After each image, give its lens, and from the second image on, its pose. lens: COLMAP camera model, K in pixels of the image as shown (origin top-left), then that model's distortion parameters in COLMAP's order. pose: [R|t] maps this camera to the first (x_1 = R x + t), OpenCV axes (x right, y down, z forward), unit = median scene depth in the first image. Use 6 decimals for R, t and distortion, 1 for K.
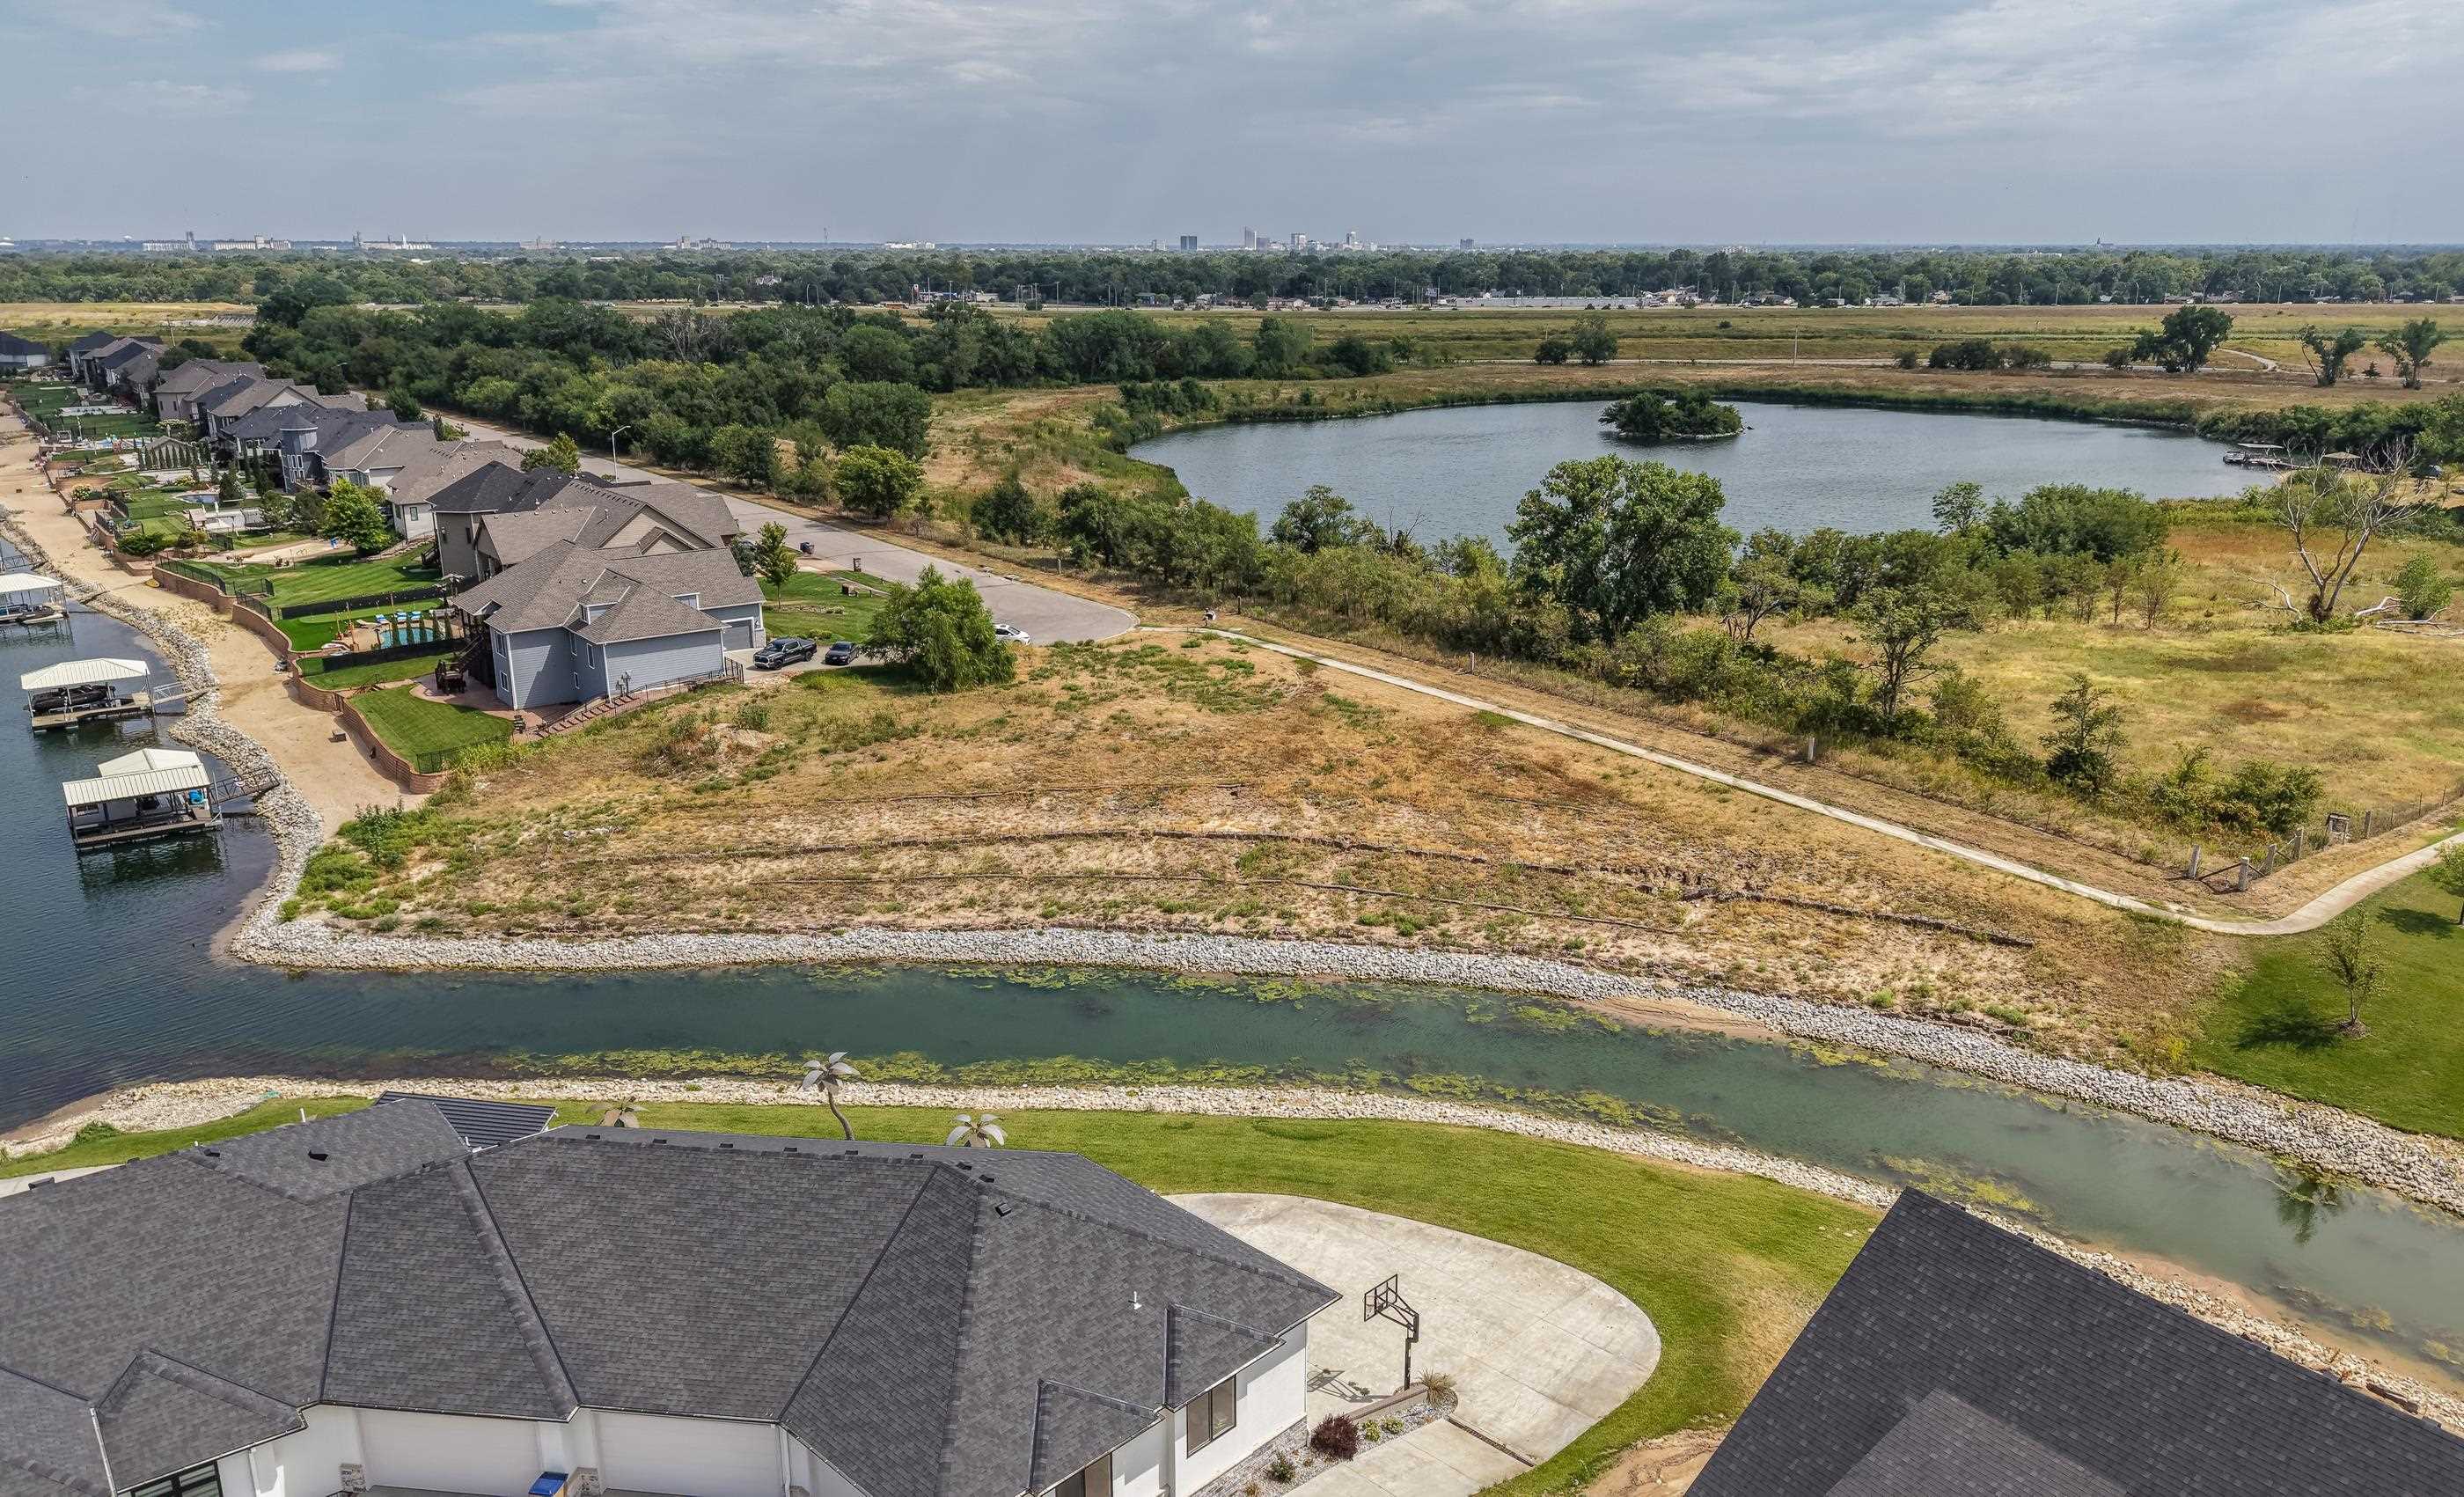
lens RADIAL K [[1738.1, 0, 1228.6], [0, 1738.1, 828.2], [0, 0, 1]] dist [0.068313, -0.085581]
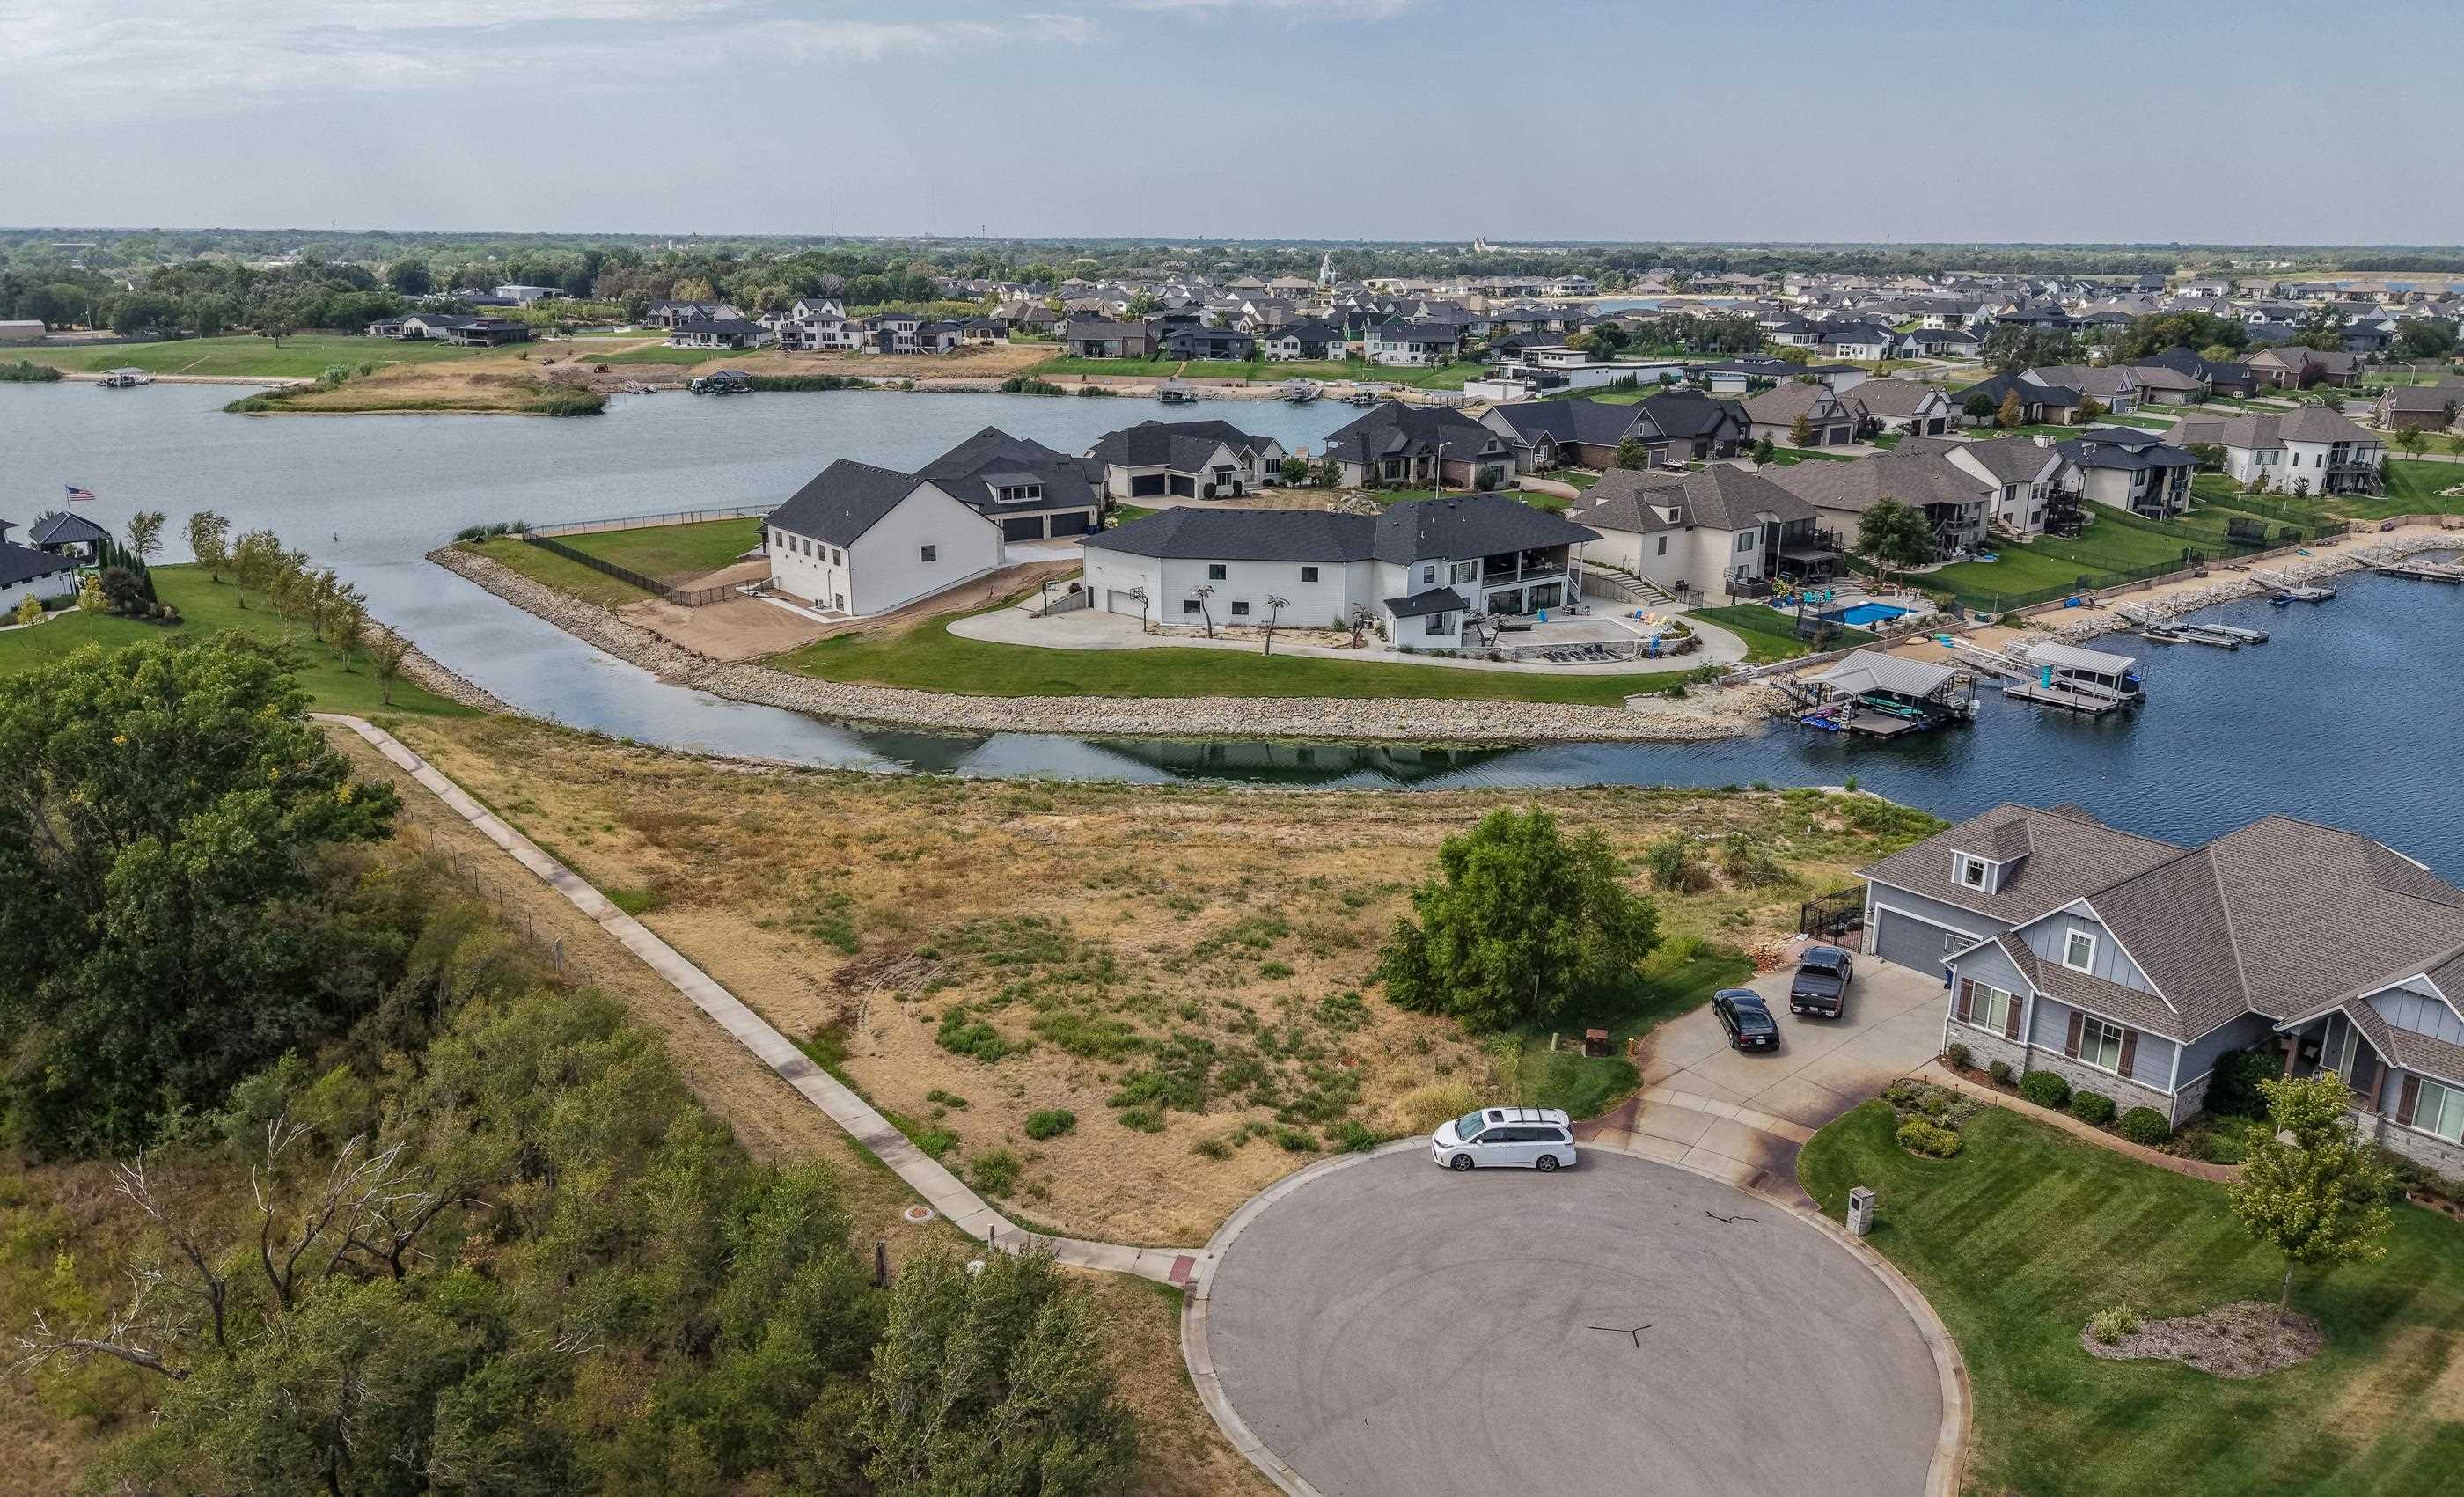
lens RADIAL K [[1766.3, 0, 1230.3], [0, 1766.3, 756.9], [0, 0, 1]] dist [0.061130, -0.084975]
pose [[-0.999920, -0.005822, -0.011262, -0.078988], [-0.011217, 0.820231, 0.571923, -0.559448], [0.005908, 0.572003, -0.820230, 1.688836]]
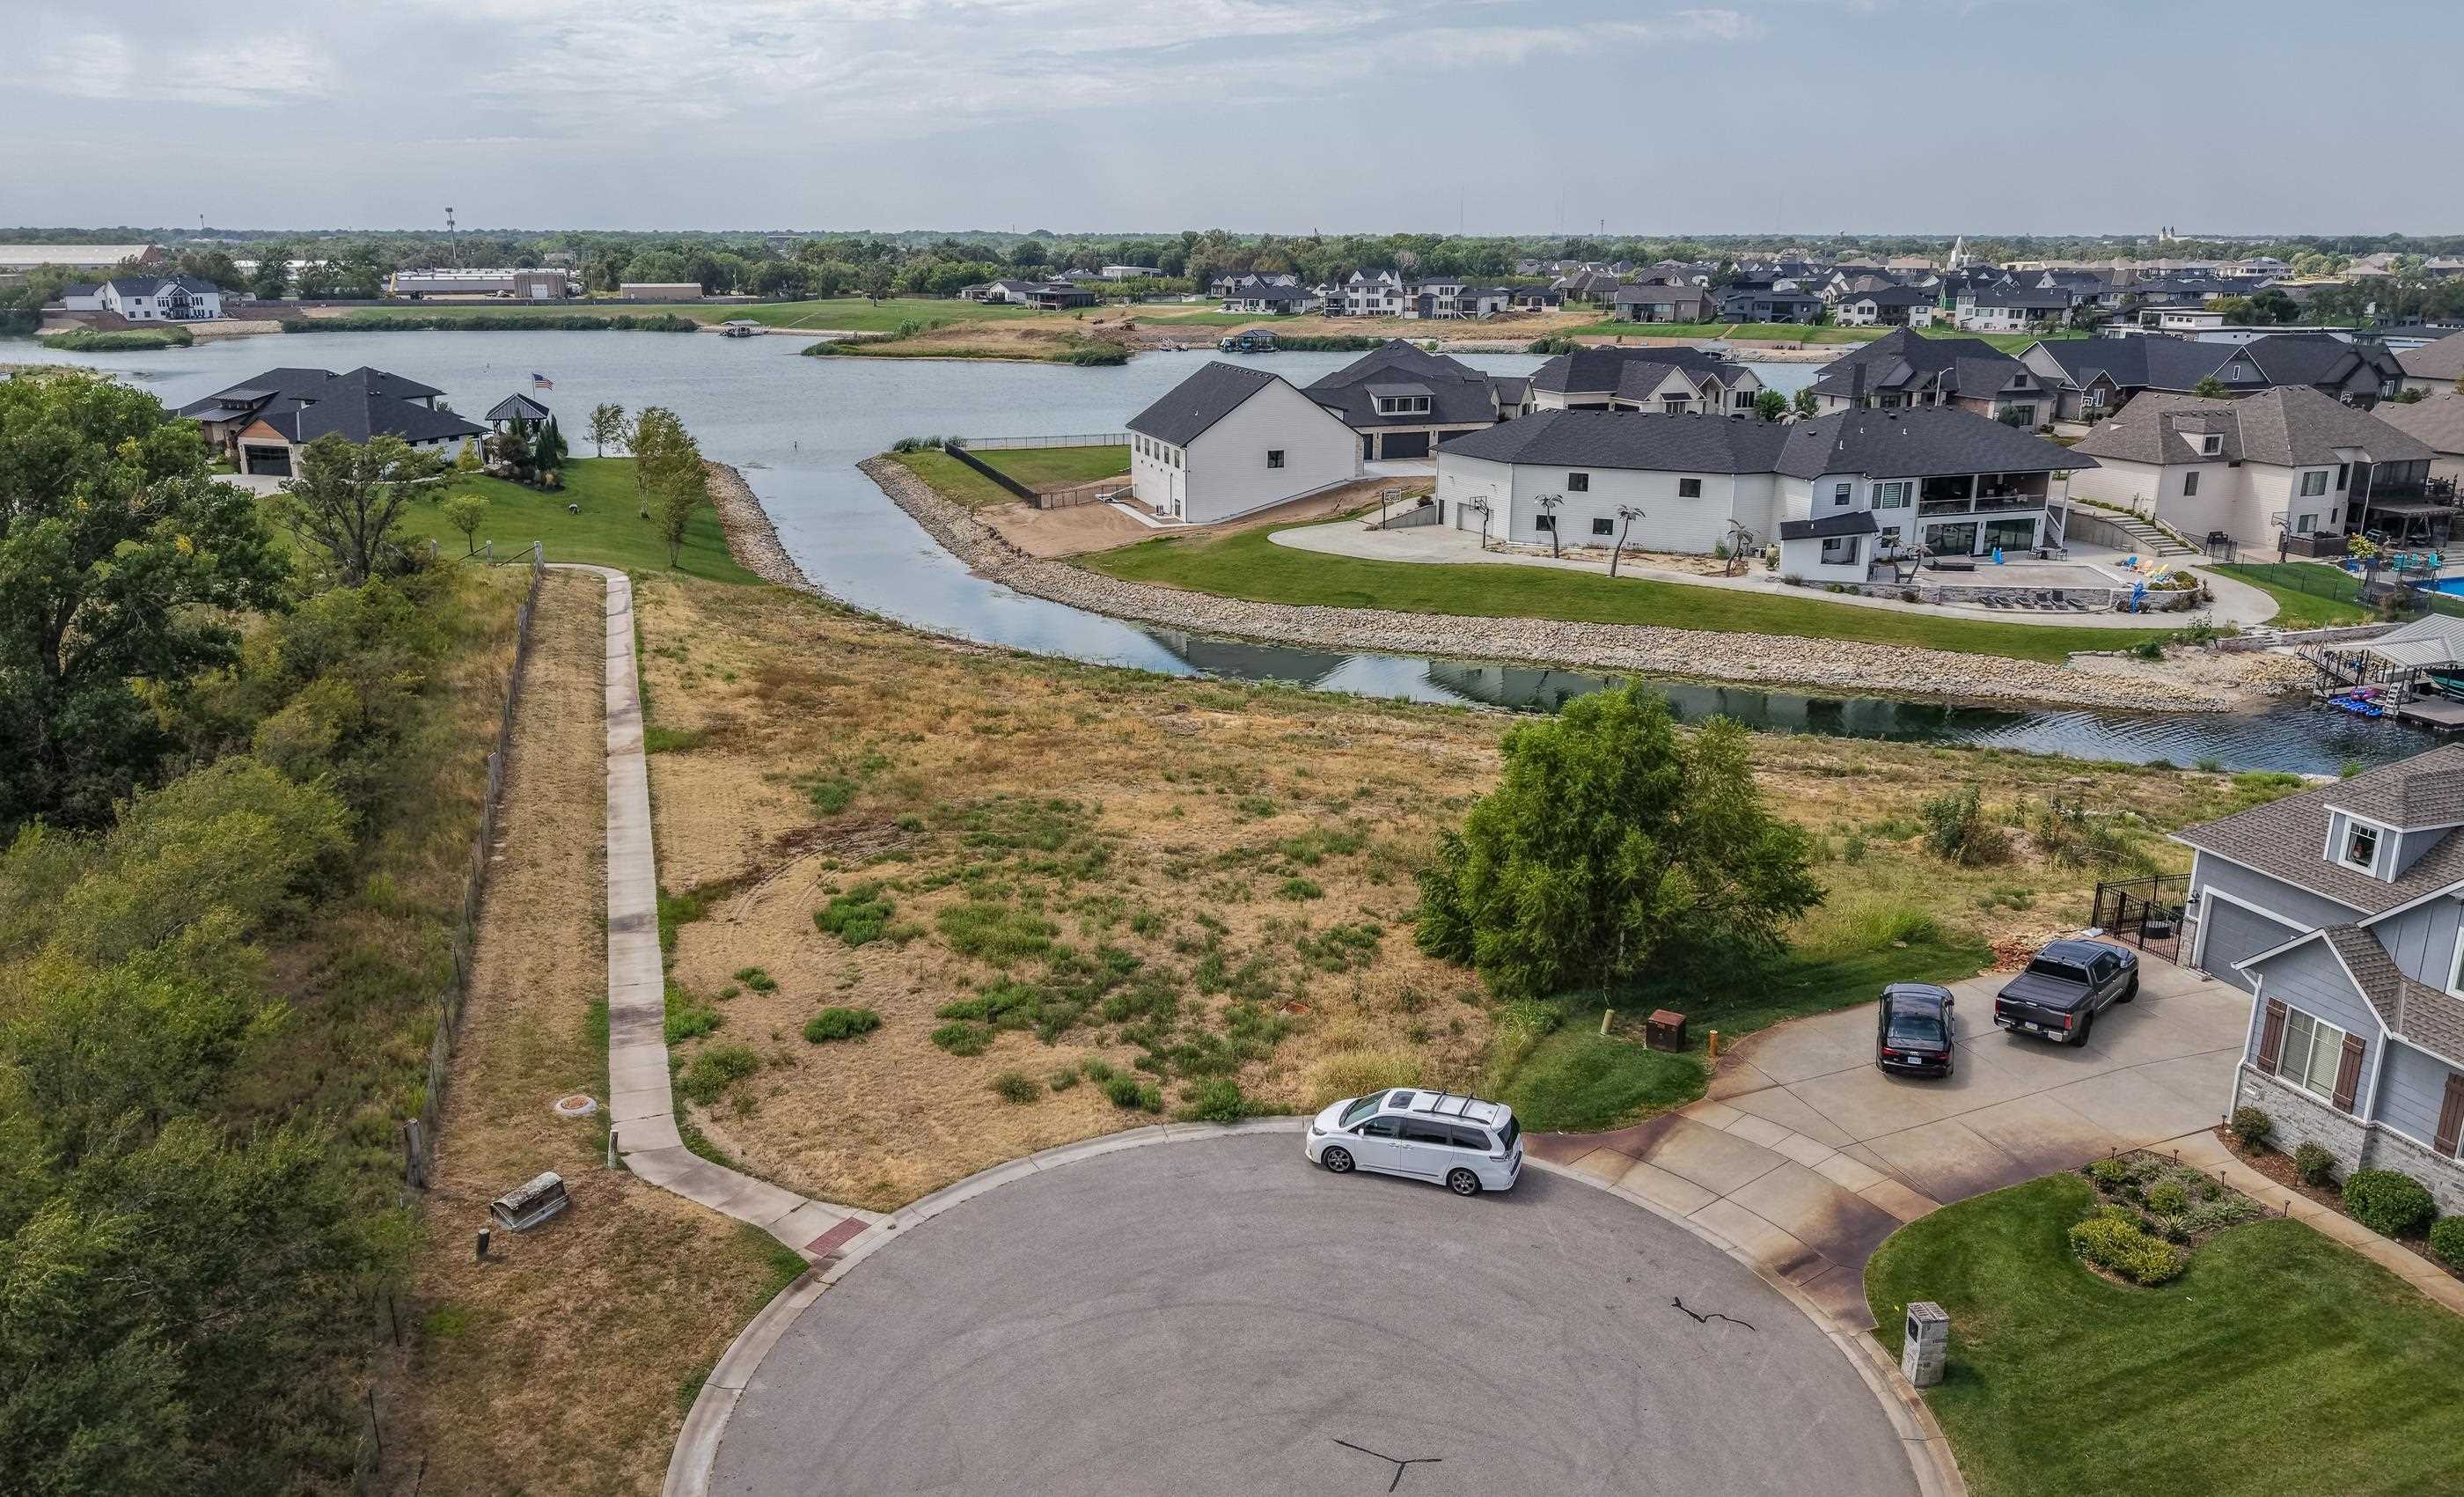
lens RADIAL K [[1766.3, 0, 1230.3], [0, 1766.3, 756.9], [0, 0, 1]] dist [0.061130, -0.084975]
pose [[-0.946870, -0.094015, 0.307569, -0.241437], [0.099033, 0.824626, 0.556942, -0.417694], [-0.305990, 0.557811, -0.771503, 1.553297]]
